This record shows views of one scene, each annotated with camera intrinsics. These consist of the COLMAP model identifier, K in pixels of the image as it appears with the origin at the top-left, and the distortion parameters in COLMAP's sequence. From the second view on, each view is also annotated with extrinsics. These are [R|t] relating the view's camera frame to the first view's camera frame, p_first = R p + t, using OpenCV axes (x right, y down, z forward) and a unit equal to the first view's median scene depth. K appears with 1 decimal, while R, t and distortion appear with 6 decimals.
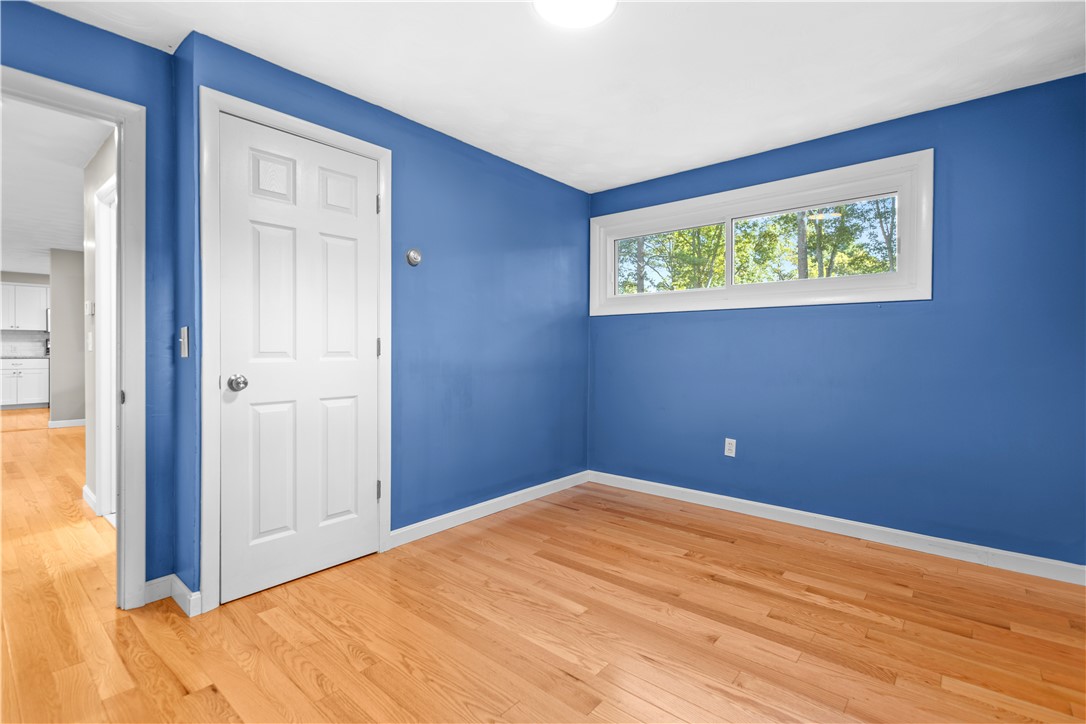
lens RADIAL K [[502.6, 0, 546.5], [0, 502.6, 351.5], [0, 0, 1]] dist [-0.000455, -0.000383]
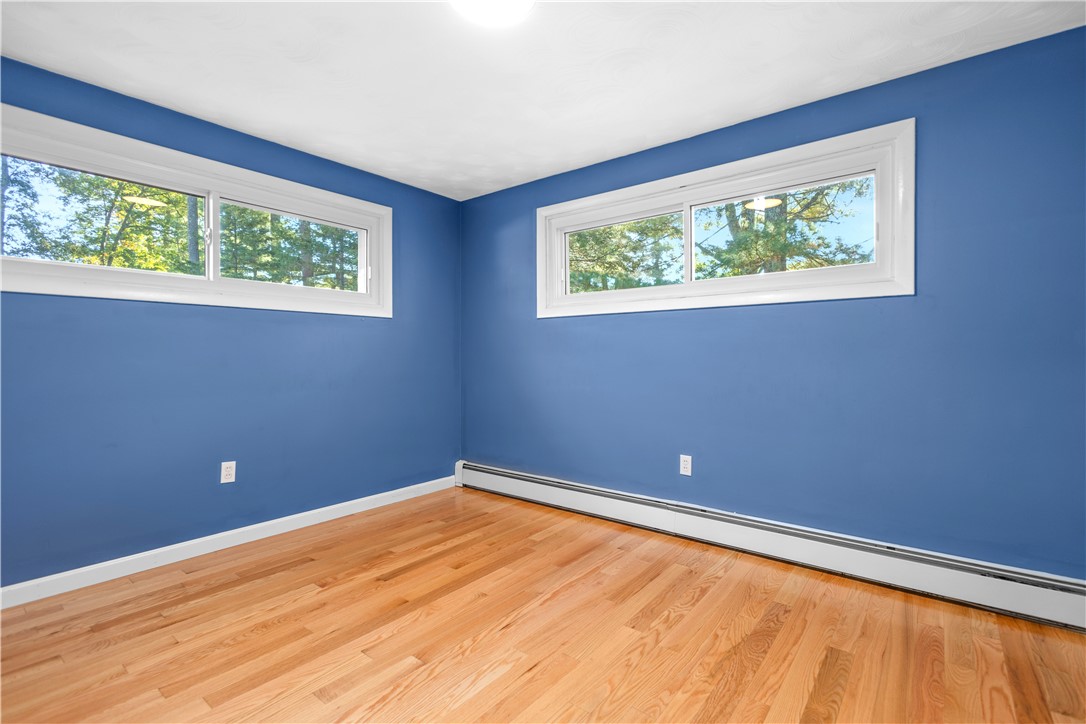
lens RADIAL K [[502.6, 0, 546.5], [0, 502.6, 351.5], [0, 0, 1]] dist [-0.000455, -0.000383]
pose [[-0.036694, 0.001913, 0.999325, -0.644594], [0.009663, 0.999952, -0.001560, -0.005032], [-0.999280, 0.009599, -0.036710, 0.651468]]
